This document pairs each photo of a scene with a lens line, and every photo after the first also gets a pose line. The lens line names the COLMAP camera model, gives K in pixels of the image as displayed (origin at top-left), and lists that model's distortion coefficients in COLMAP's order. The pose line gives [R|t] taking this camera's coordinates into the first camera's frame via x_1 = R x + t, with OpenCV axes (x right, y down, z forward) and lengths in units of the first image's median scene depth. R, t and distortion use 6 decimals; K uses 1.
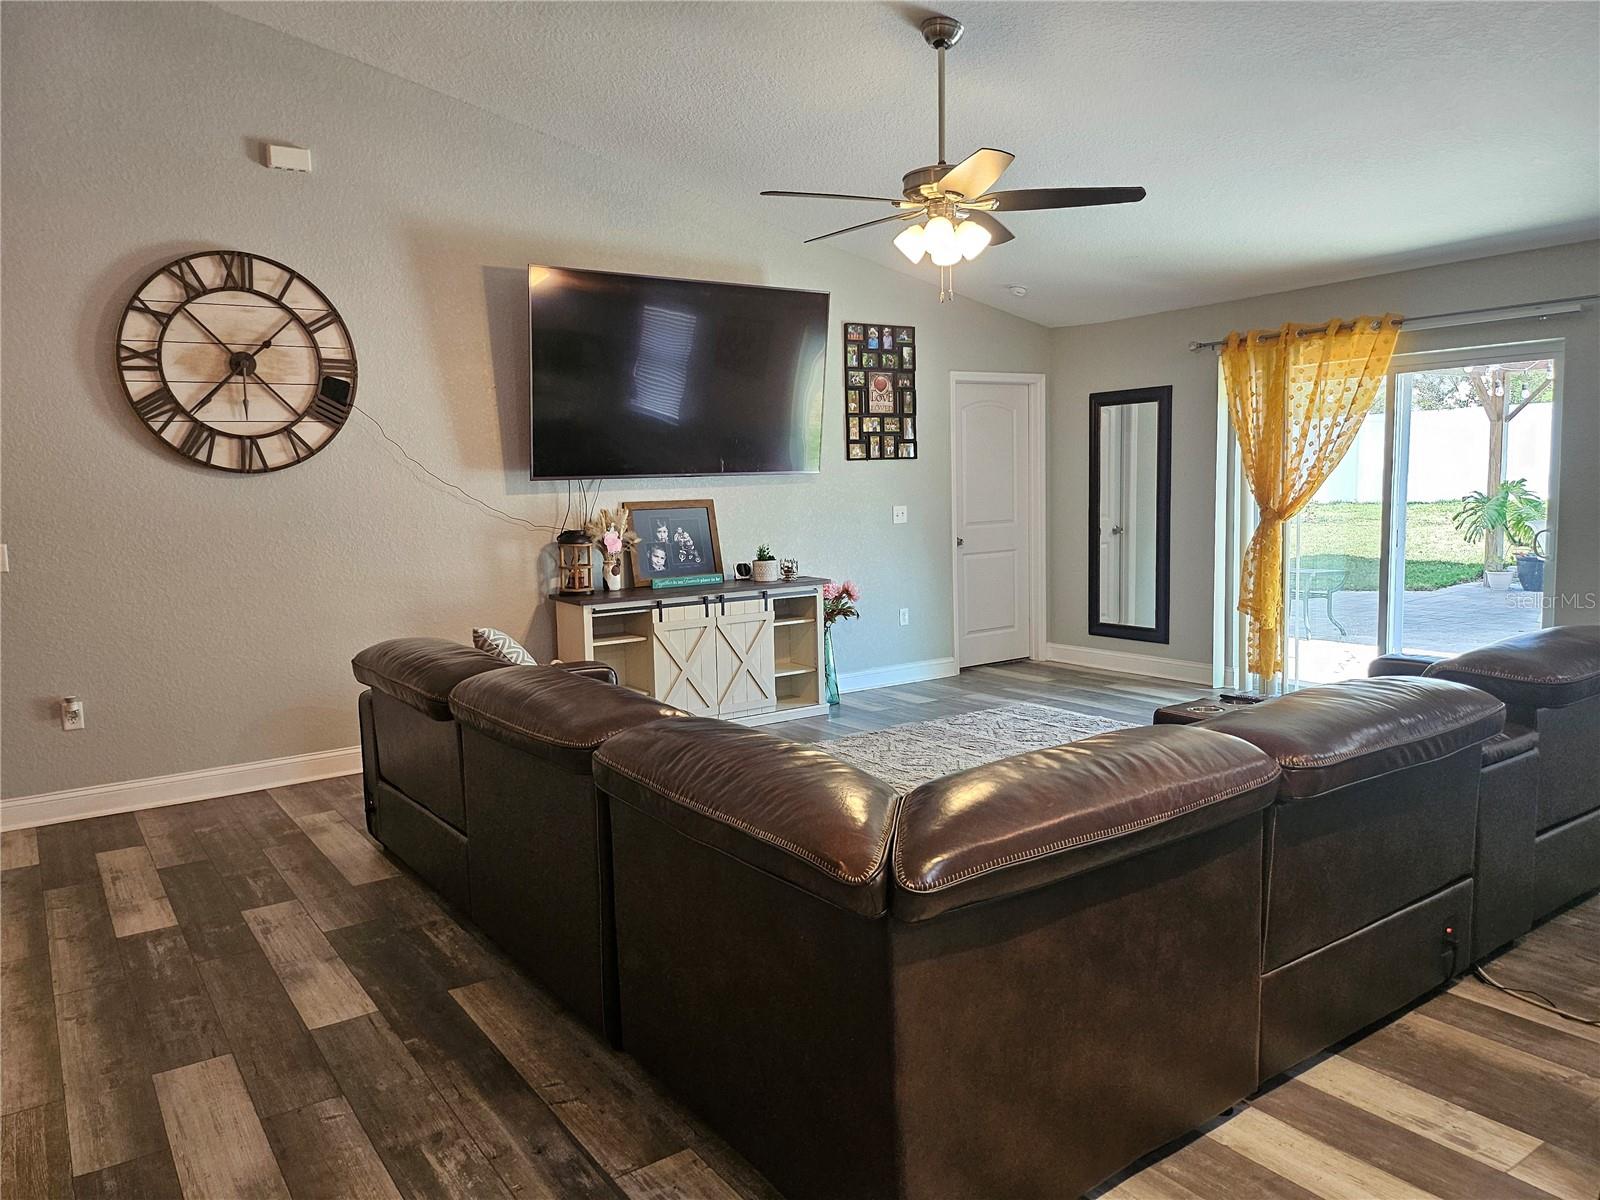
lens RADIAL K [[1126.6, 0, 803.9], [0, 1126.6, 601.0], [0, 0, 1]] dist [0.072309, -0.083705]
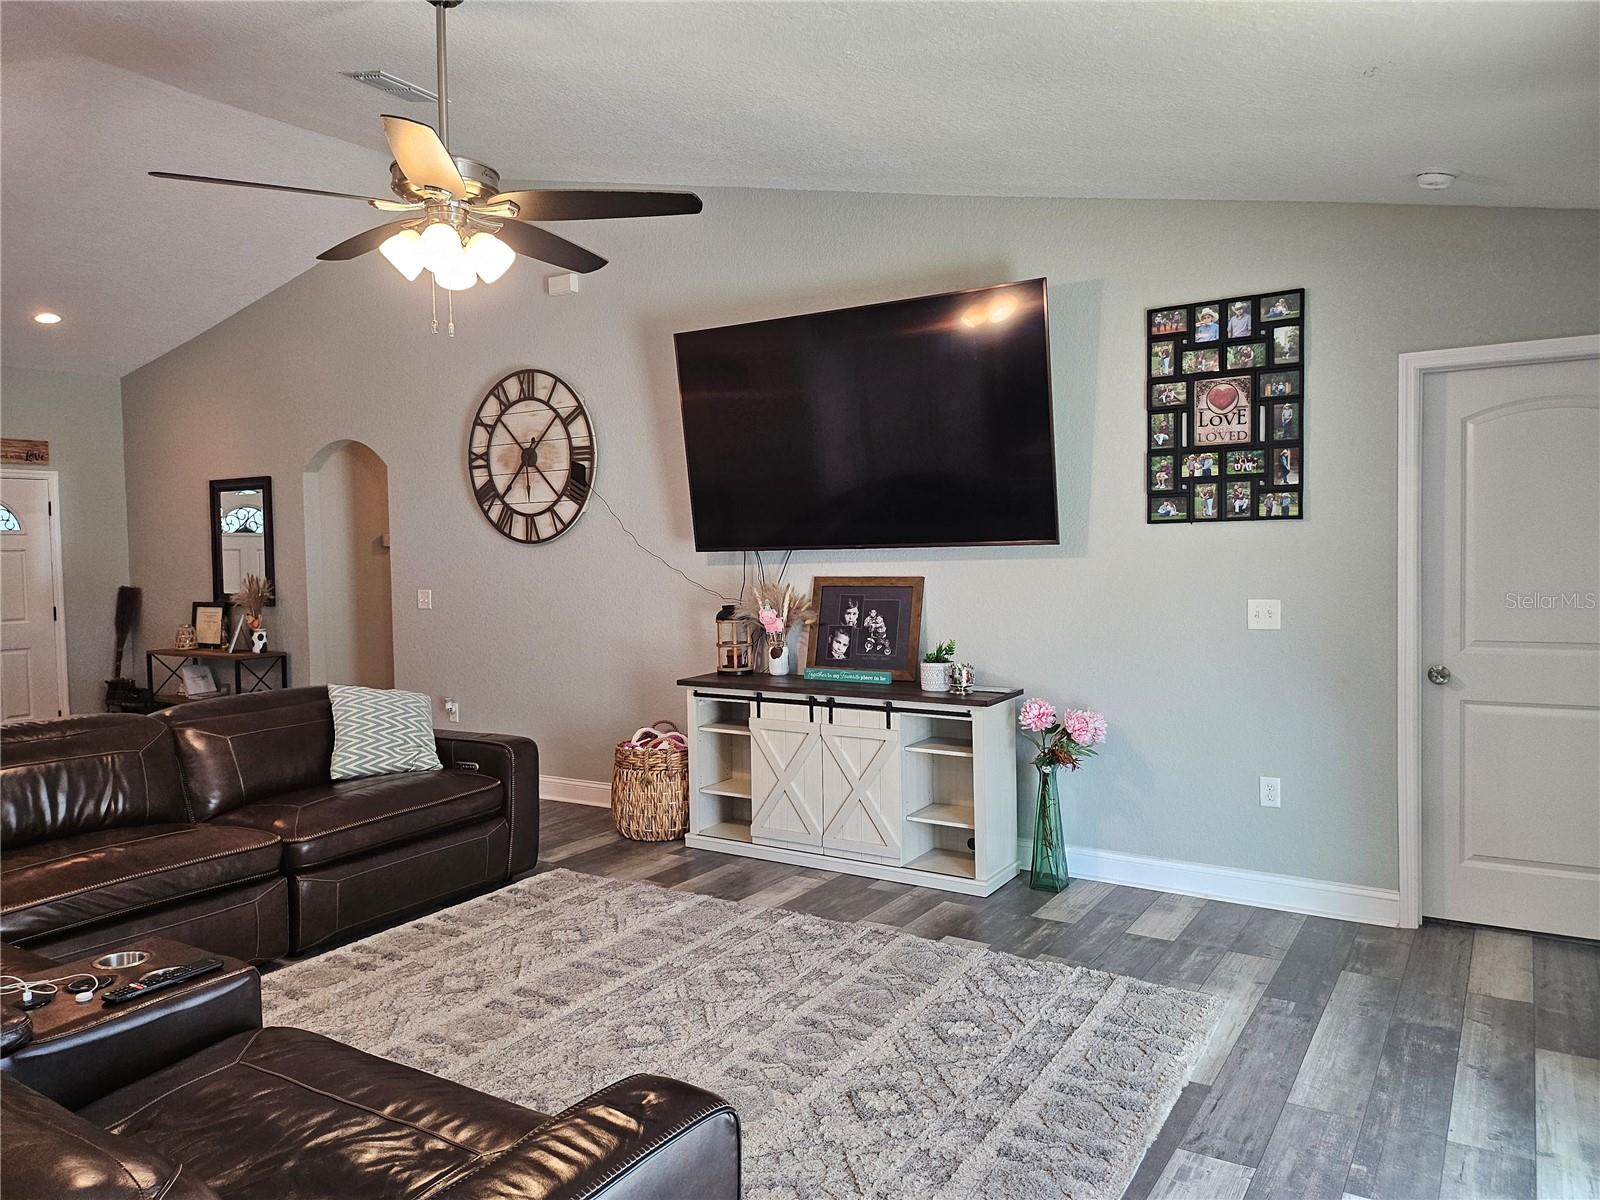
lens RADIAL K [[1126.6, 0, 790.9], [0, 1126.6, 600.2], [0, 0, 1]] dist [0.072309, -0.083705]
pose [[0.377092, 0.059891, -0.924237, 0.750533], [-0.095354, 0.995115, 0.025579, -0.106193], [0.921254, 0.078484, 0.380961, 0.772170]]
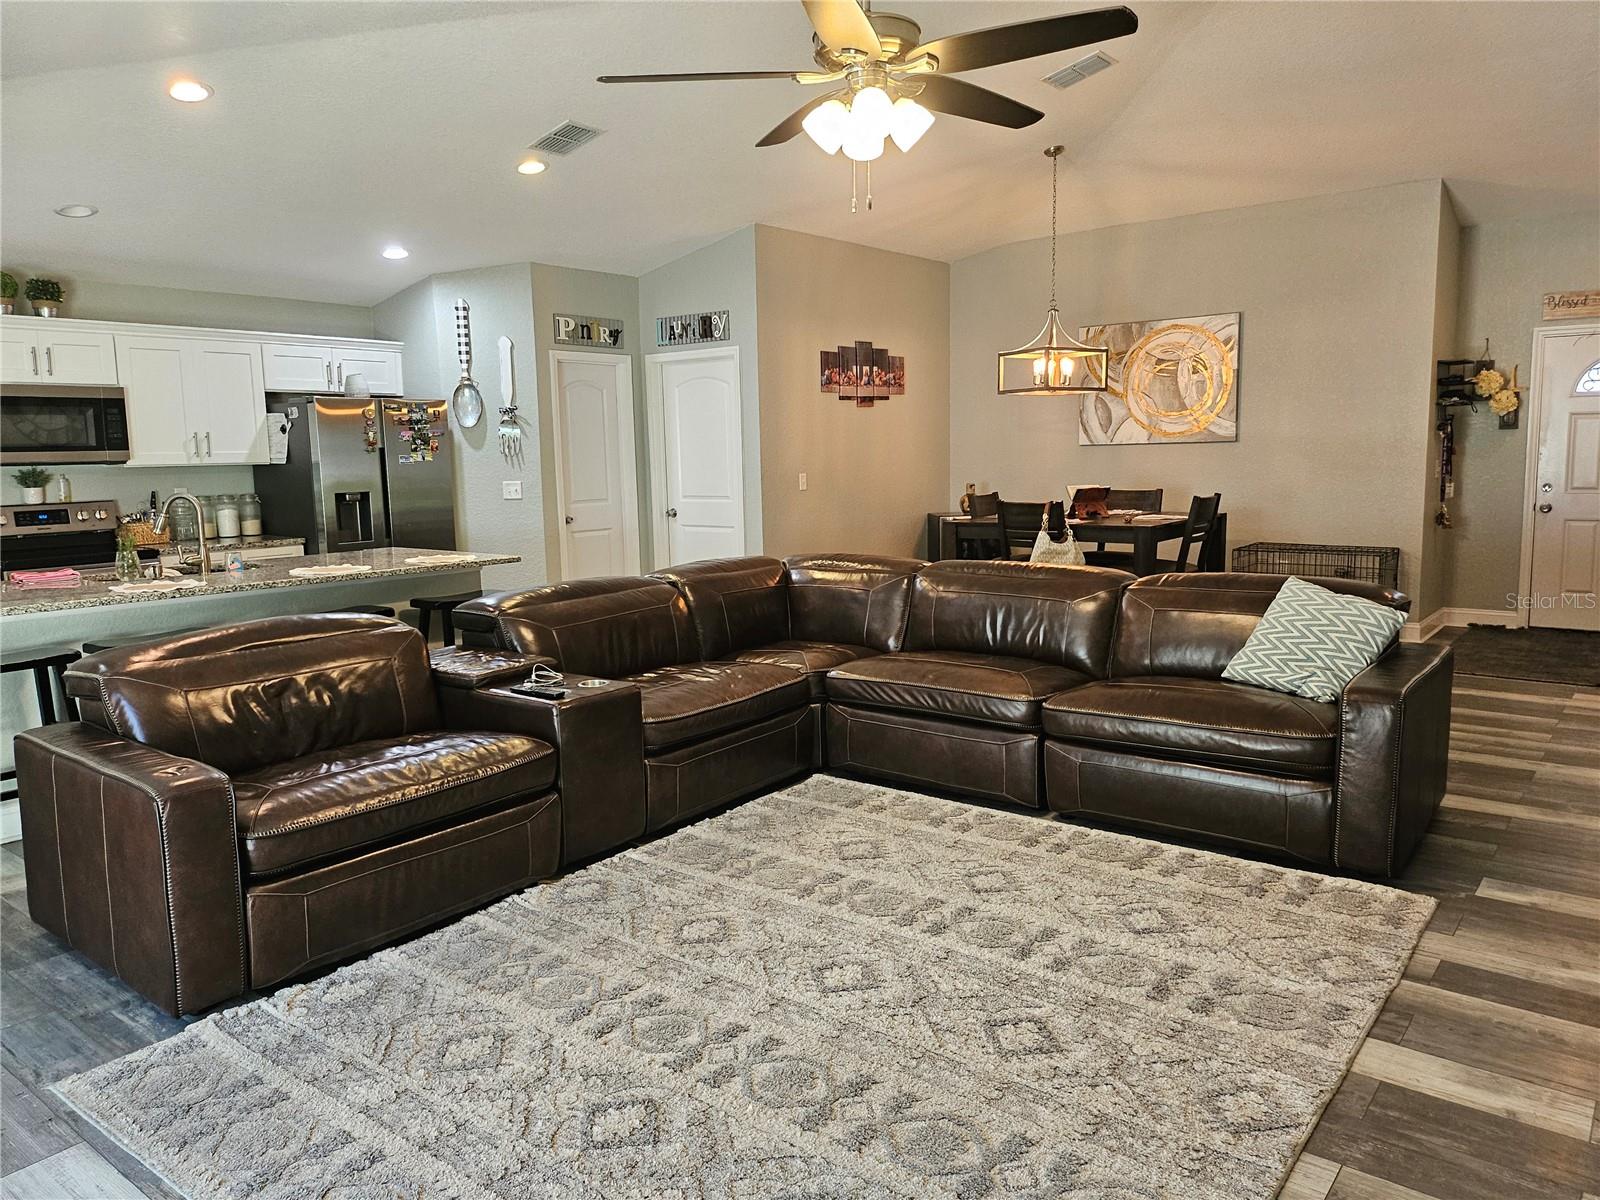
lens RADIAL K [[1126.6, 0, 819.8], [0, 1126.6, 591.5], [0, 0, 1]] dist [0.072309, -0.083705]
pose [[-0.954775, 0.080493, -0.286226, 0.312565], [0.009968, 0.970783, 0.239754, -0.165036], [0.297161, 0.226058, -0.927682, 1.429582]]
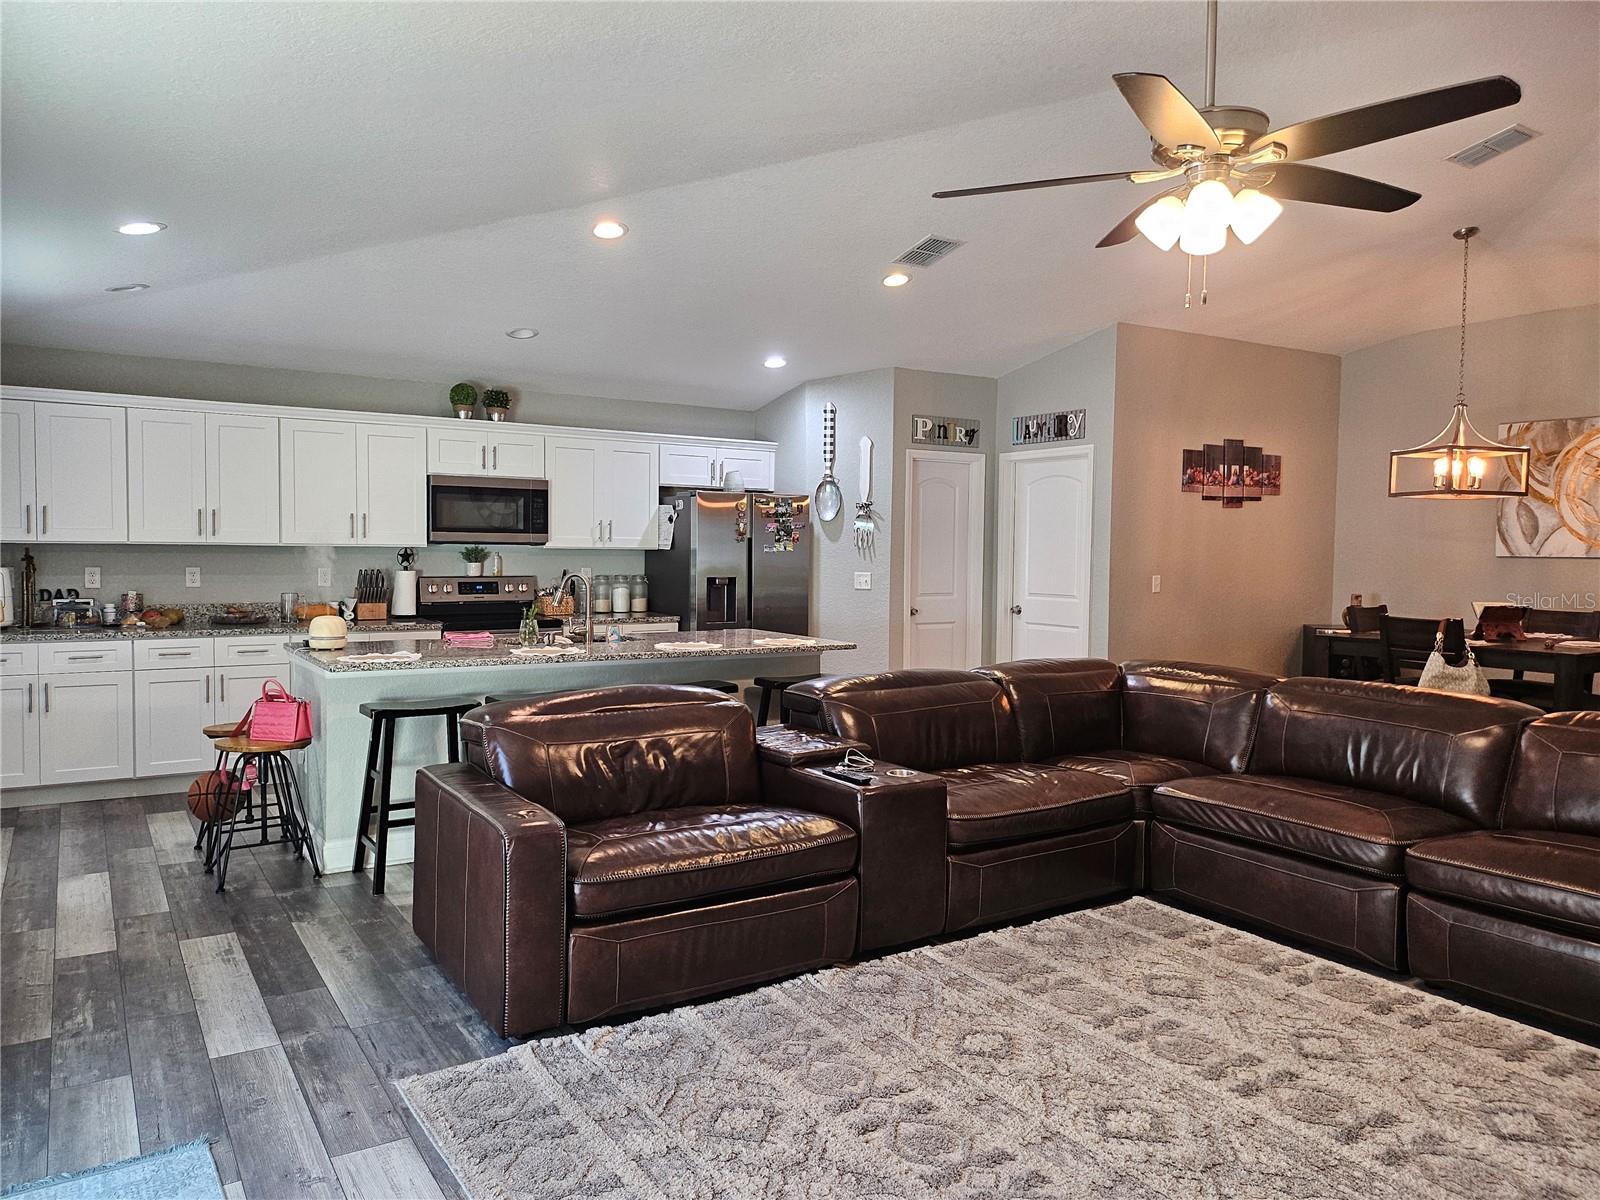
lens RADIAL K [[1126.6, 0, 809.3], [0, 1126.6, 594.4], [0, 0, 1]] dist [0.072309, -0.083705]
pose [[-0.999263, 0.010787, 0.036832, 0.279254], [0.016367, 0.987818, 0.154751, -0.164243], [-0.034714, 0.155240, -0.987267, 1.434180]]
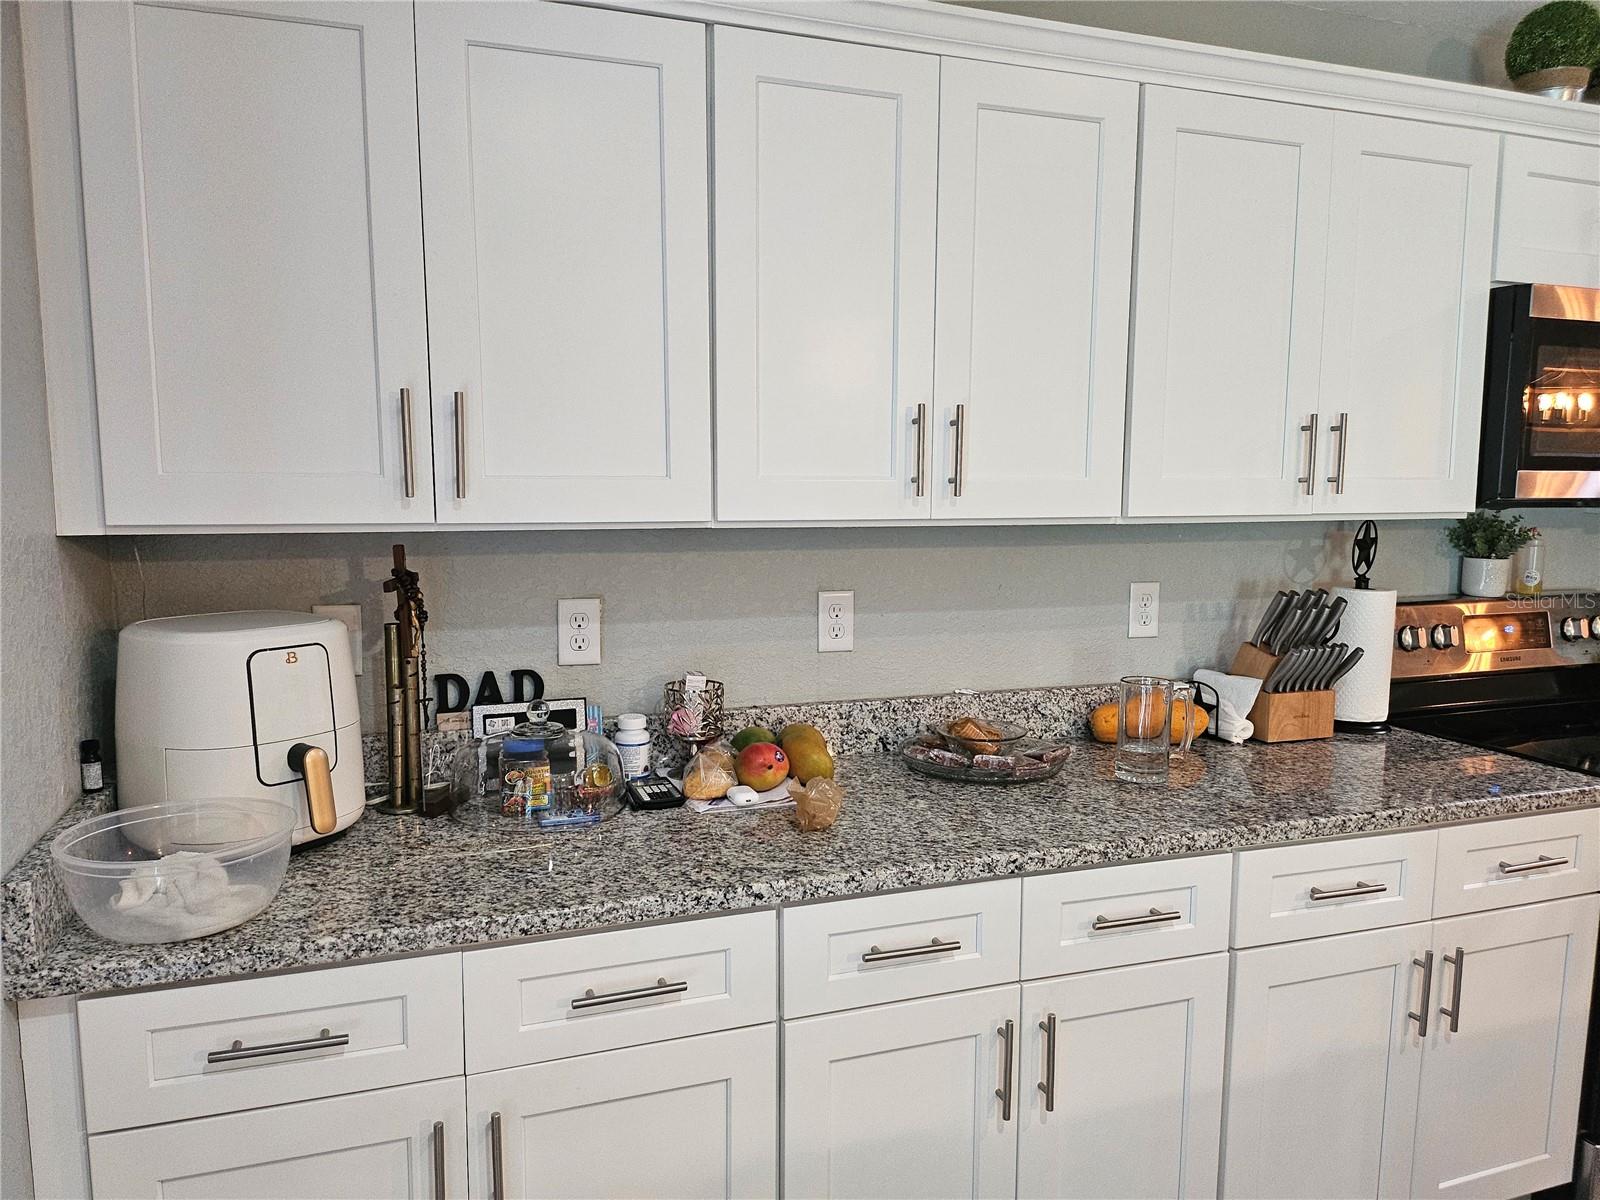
lens RADIAL K [[1126.6, 0, 789.1], [0, 1126.6, 621.2], [0, 0, 1]] dist [0.072309, -0.083705]
pose [[-0.964700, -0.007293, 0.263251, 0.910397], [0.052017, 0.974647, 0.217620, -0.089827], [-0.258164, 0.223631, -0.939862, 0.604993]]
